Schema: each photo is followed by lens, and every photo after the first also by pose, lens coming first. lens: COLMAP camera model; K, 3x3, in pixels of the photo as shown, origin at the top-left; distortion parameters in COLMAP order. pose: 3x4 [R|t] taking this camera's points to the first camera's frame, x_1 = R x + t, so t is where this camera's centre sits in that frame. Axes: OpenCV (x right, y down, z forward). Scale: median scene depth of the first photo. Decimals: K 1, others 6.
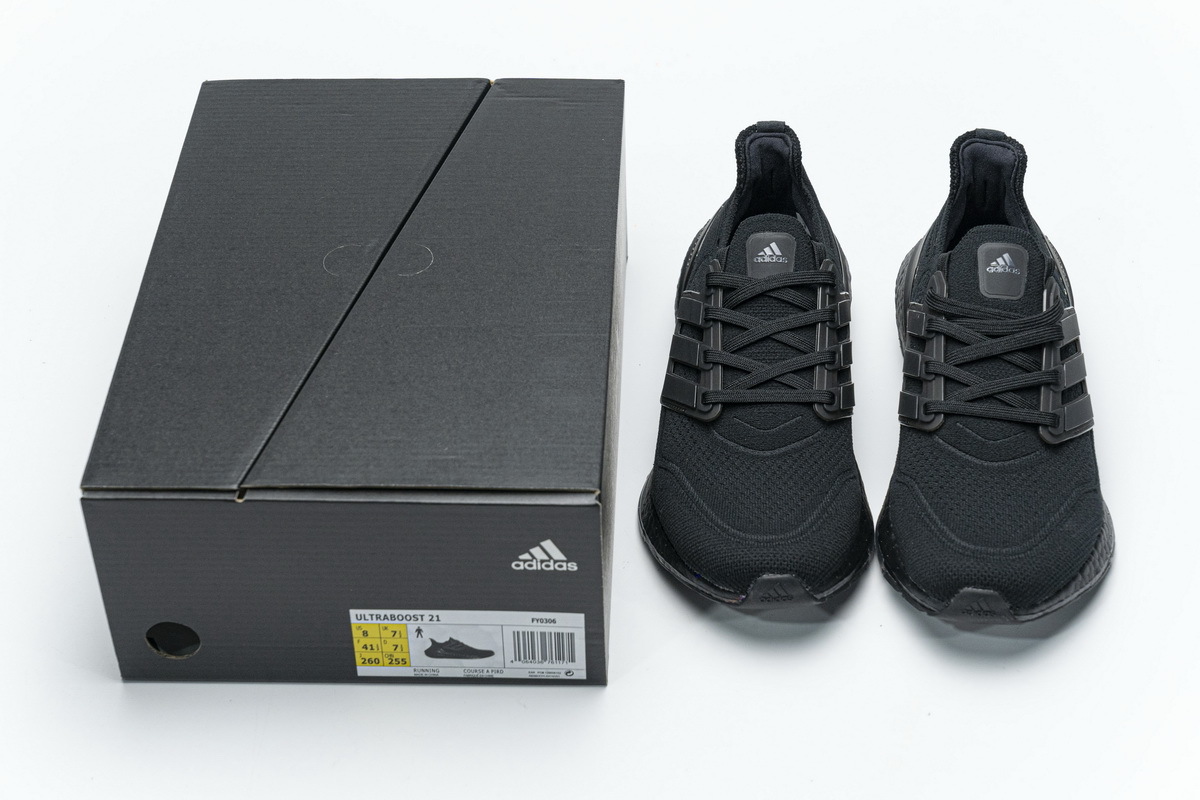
lens RADIAL K [[2343.5, 0, 598.6], [0, 2343.5, 397.3], [0, 0, 1]] dist [0.020100, 0.000000]
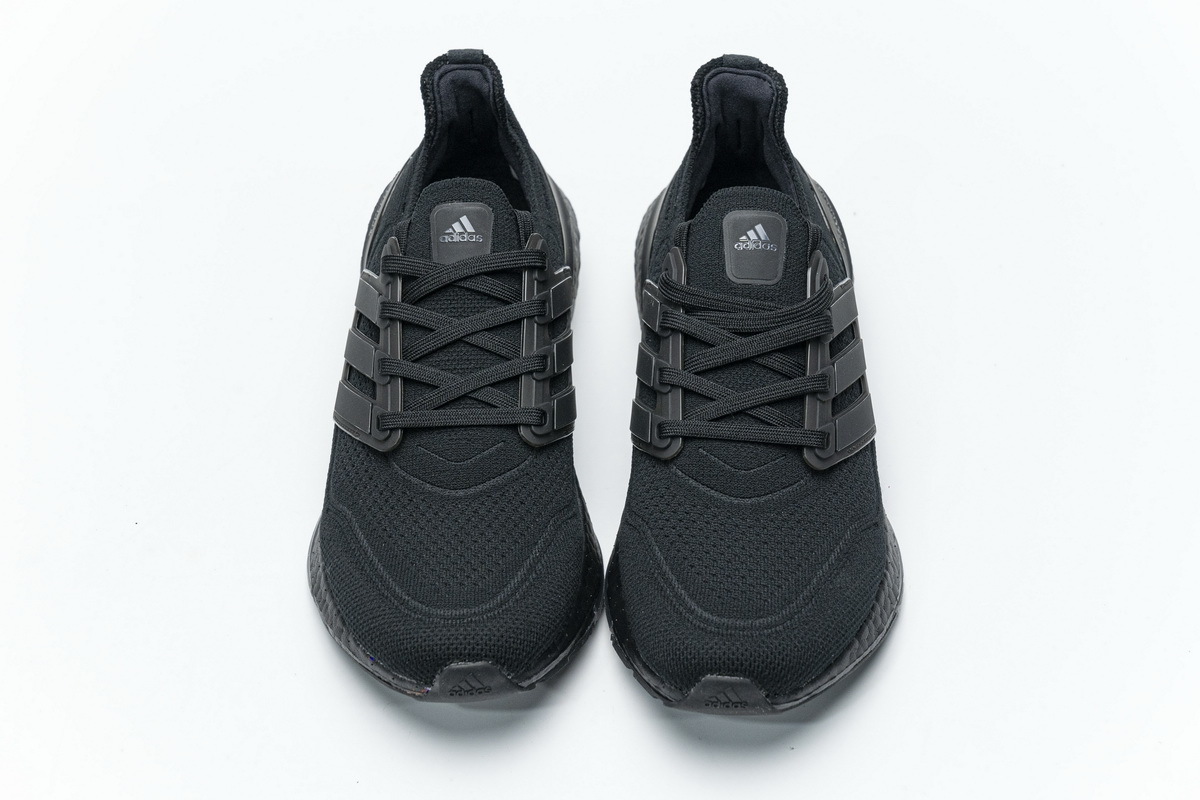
lens RADIAL K [[2343.5, 0, 602.2], [0, 2343.5, 412.3], [0, 0, 1]] dist [0.020100, 0.000000]
pose [[0.997462, -0.036227, 0.061300, 0.071598], [0.030458, 0.995241, 0.092559, -0.073176], [-0.064361, -0.090457, 0.993819, 0.220645]]
